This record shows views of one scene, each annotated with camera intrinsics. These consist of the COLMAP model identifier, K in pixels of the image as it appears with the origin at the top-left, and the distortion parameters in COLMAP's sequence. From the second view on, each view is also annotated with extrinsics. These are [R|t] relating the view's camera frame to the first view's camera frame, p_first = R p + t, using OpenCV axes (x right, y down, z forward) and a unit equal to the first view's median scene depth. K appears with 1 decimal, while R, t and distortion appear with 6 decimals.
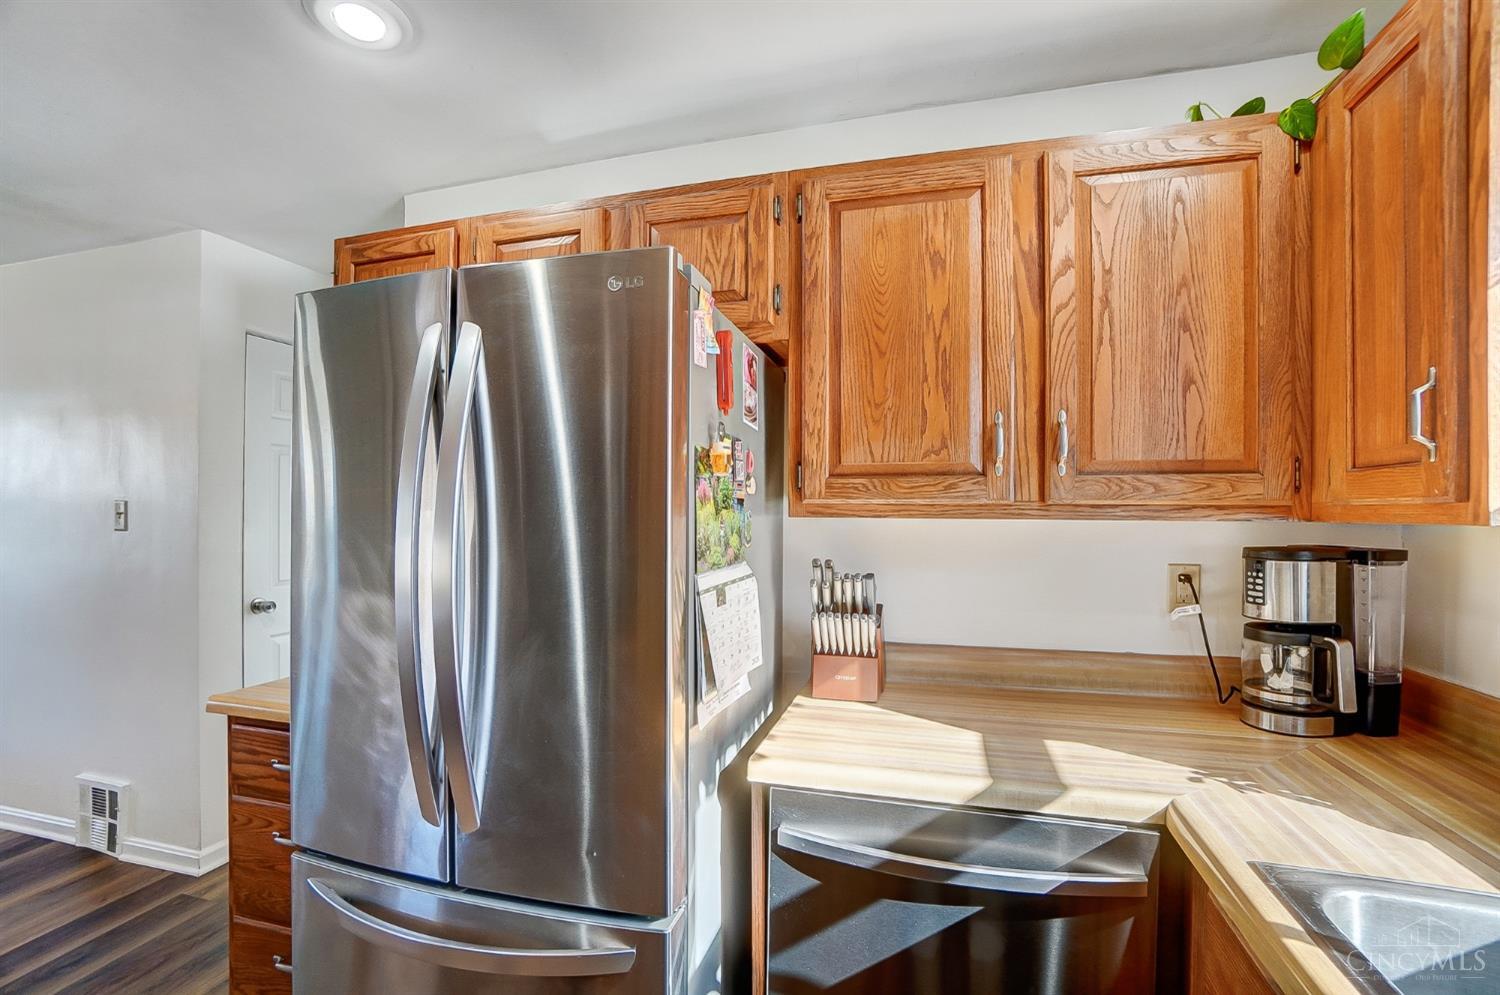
lens RADIAL K [[673.5, 0, 750.3], [0, 673.5, 507.2], [0, 0, 1]] dist [-0.009345, -0.000831]
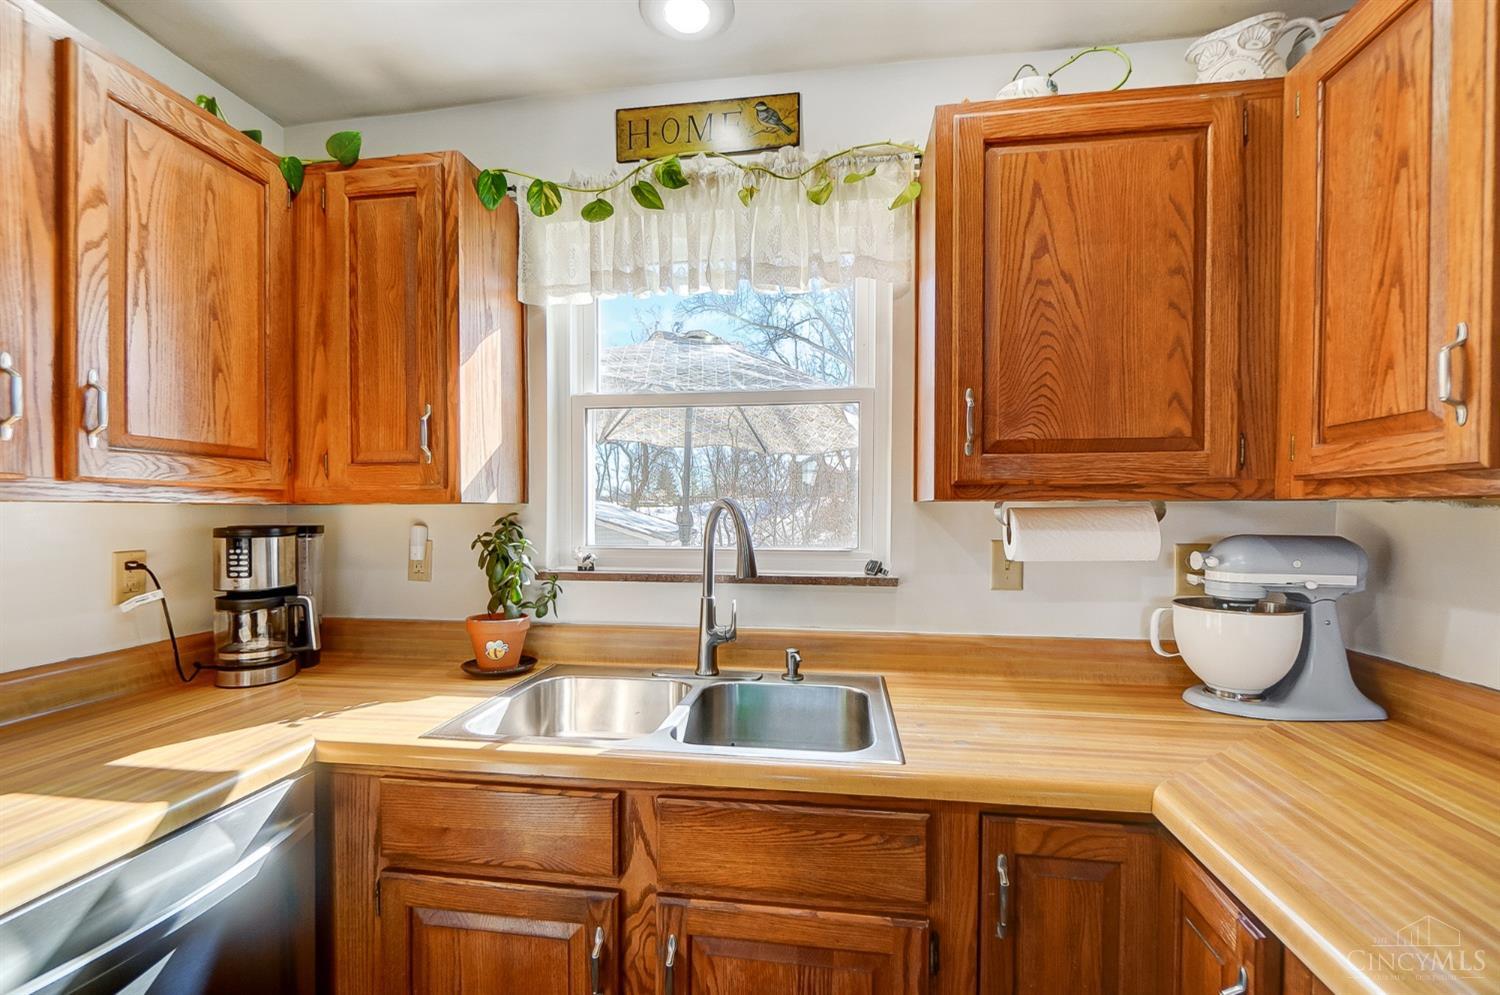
lens RADIAL K [[677.7, 0, 737.9], [0, 677.7, 520.3], [0, 0, 1]] dist [-0.000771, -0.000353]
pose [[-0.119210, -0.020571, 0.992656, -0.490207], [-0.004321, 0.999787, 0.020200, 0.023081], [-0.992860, -0.001881, -0.119273, 0.322613]]
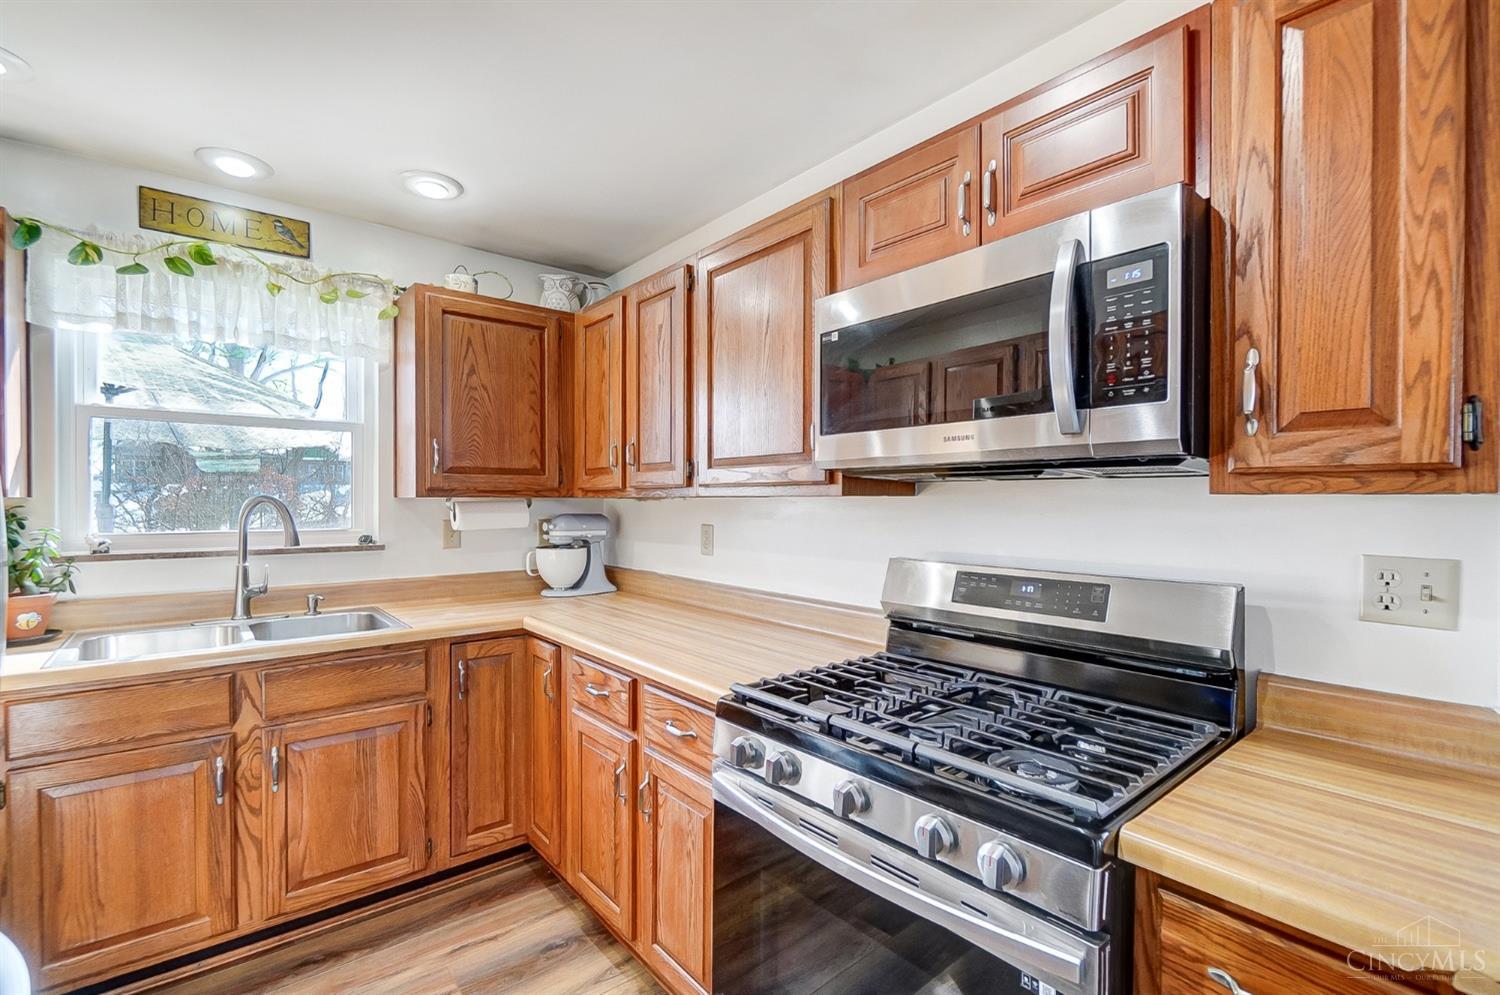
lens RADIAL K [[673.5, 0, 750.3], [0, 673.5, 507.2], [0, 0, 1]] dist [-0.009345, -0.000831]
pose [[-0.822290, -0.010099, 0.568979, -0.781542], [-0.005871, 0.999940, 0.009264, 0.020765], [-0.569039, 0.004277, -0.822300, 0.526620]]
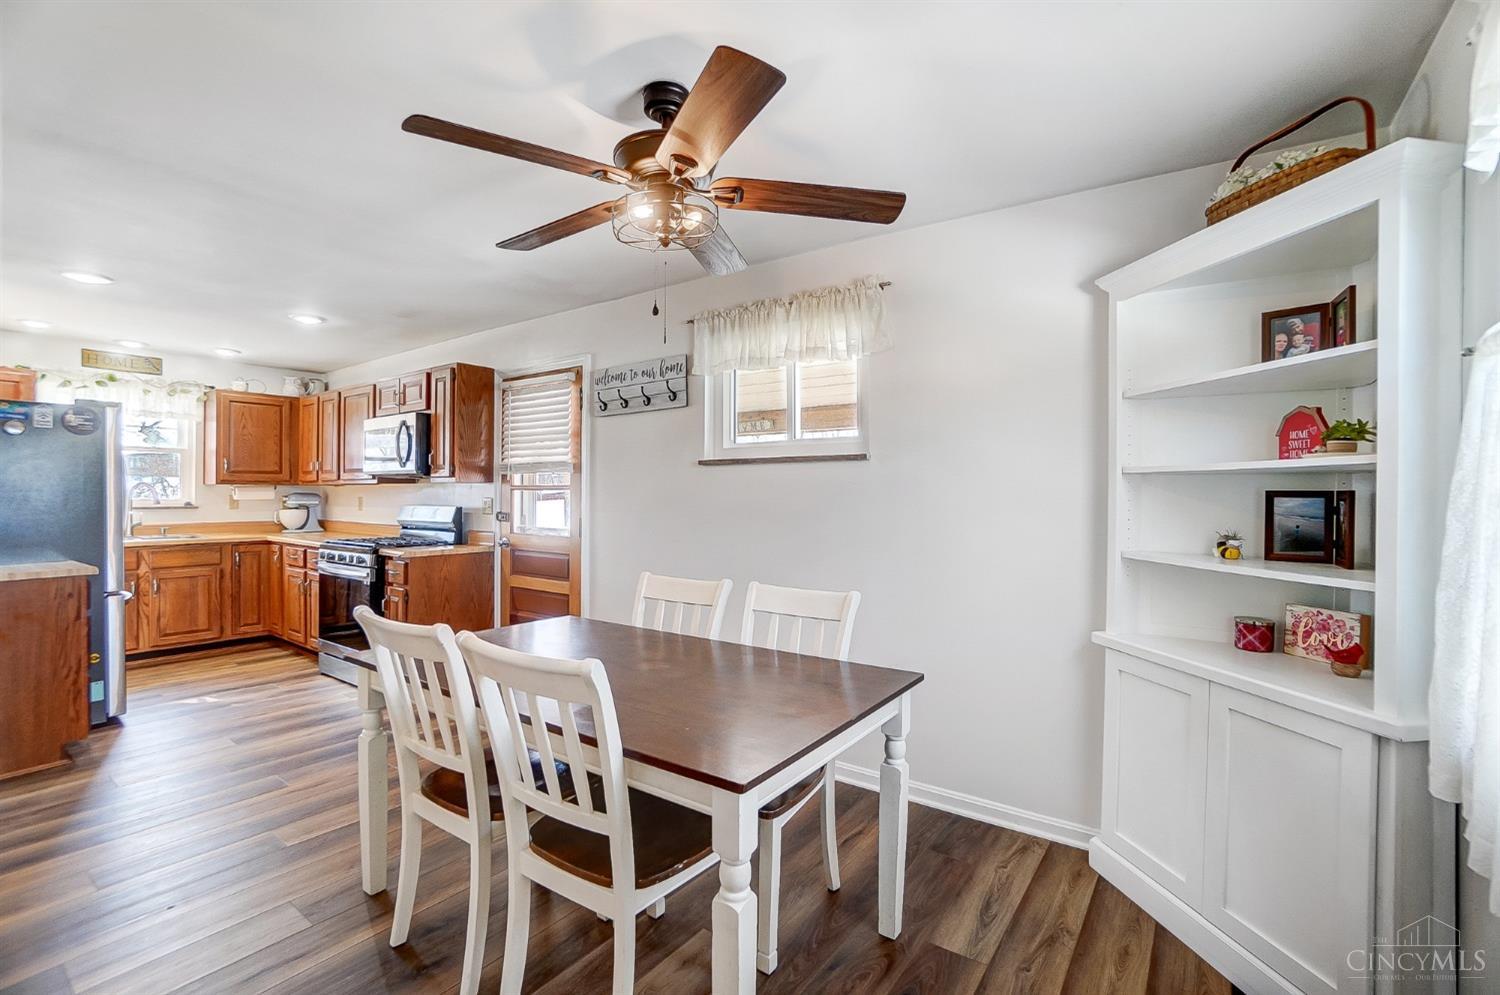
lens RADIAL K [[665.0, 0, 748.4], [0, 665.0, 494.8], [0, 0, 1]] dist [-0.062171, 0.021482]
pose [[-0.937306, -0.006274, 0.348450, -1.723960], [-0.007560, 0.999969, -0.002330, 0.037170], [-0.348424, -0.004818, -0.937324, 1.086193]]
